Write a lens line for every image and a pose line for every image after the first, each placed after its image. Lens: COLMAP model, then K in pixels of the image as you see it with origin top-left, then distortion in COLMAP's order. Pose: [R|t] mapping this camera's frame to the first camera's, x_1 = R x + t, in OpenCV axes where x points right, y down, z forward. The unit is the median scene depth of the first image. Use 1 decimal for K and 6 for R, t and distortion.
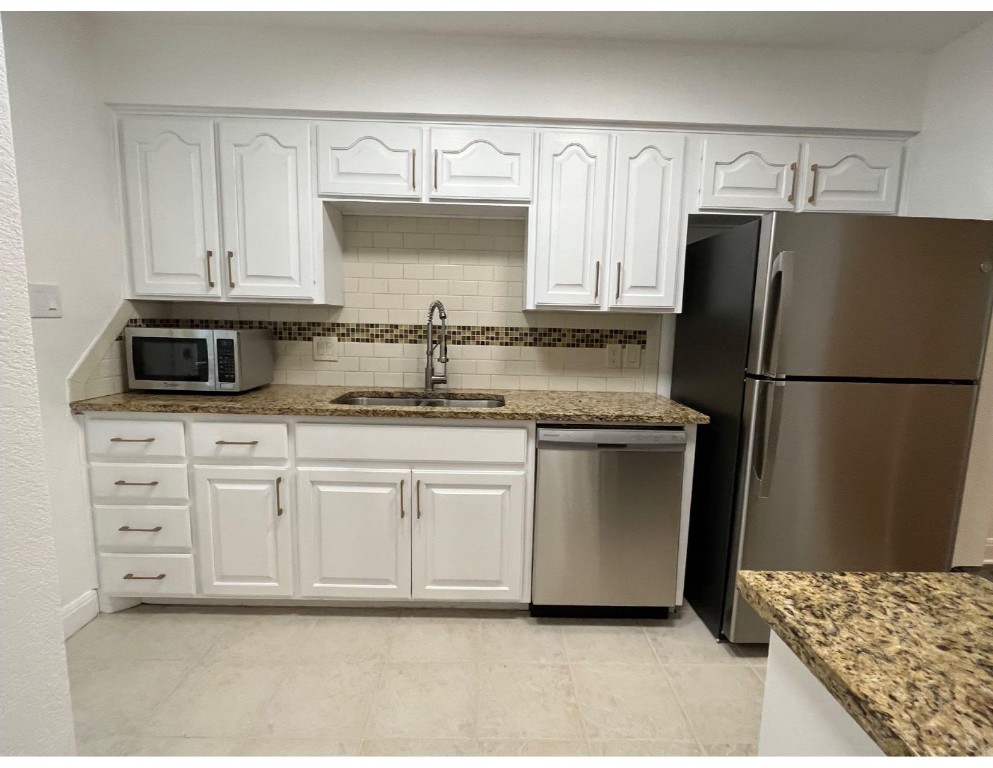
lens RADIAL K [[497.8, 0, 498.2], [0, 497.8, 387.5], [0, 0, 1]] dist [-0.000170, -0.000138]
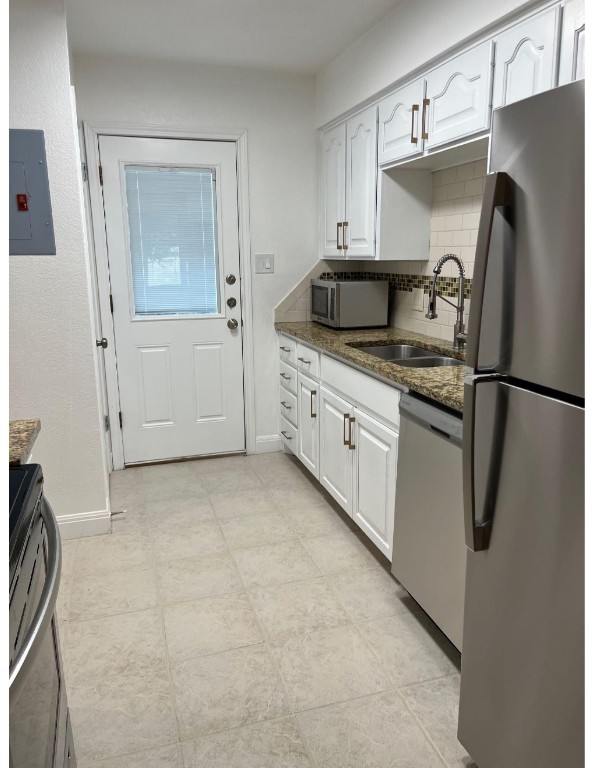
lens RADIAL K [[587.5, 0, 294.5], [0, 587.5, 381.7], [0, 0, 1]] dist [0.039975, -0.010860]
pose [[0.271745, 0.179530, -0.945476, 0.873200], [-0.113901, 0.981540, 0.153641, -0.070413], [0.955605, 0.065940, 0.287177, 0.388444]]
